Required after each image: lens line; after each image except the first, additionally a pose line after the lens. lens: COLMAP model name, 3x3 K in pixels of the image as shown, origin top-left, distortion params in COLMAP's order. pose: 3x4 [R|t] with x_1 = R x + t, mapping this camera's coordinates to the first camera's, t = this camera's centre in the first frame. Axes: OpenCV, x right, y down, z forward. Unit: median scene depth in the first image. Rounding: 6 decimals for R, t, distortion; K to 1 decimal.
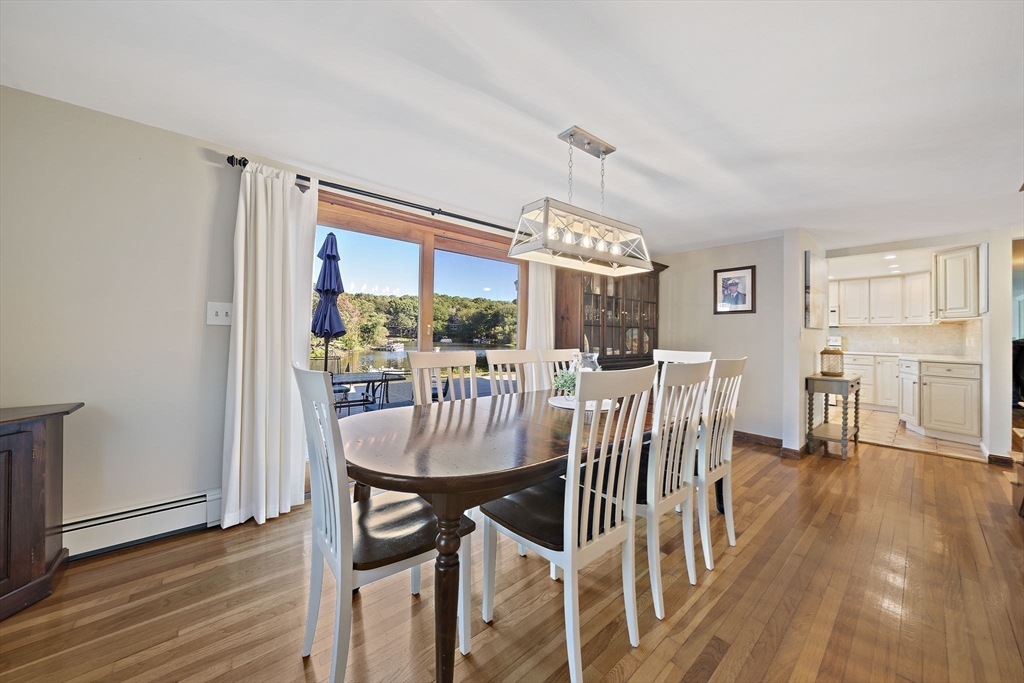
lens RADIAL K [[359.2, 0, 518.5], [0, 359.2, 335.4], [0, 0, 1]] dist [-0.008185, 0.000691]
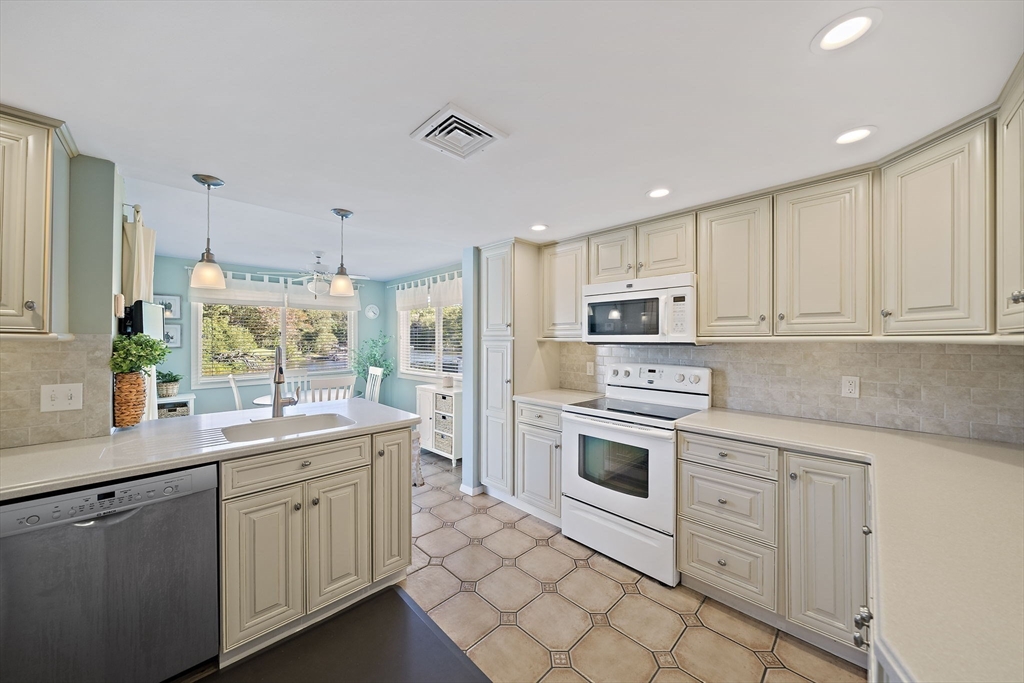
lens RADIAL K [[359.2, 0, 511.7], [0, 359.2, 348.7], [0, 0, 1]] dist [-0.008185, 0.000691]
pose [[0.998339, -0.014626, 0.055732, 0.699009], [0.013342, 0.999639, 0.023340, -0.029961], [-0.056054, -0.022557, 0.998173, 0.660740]]
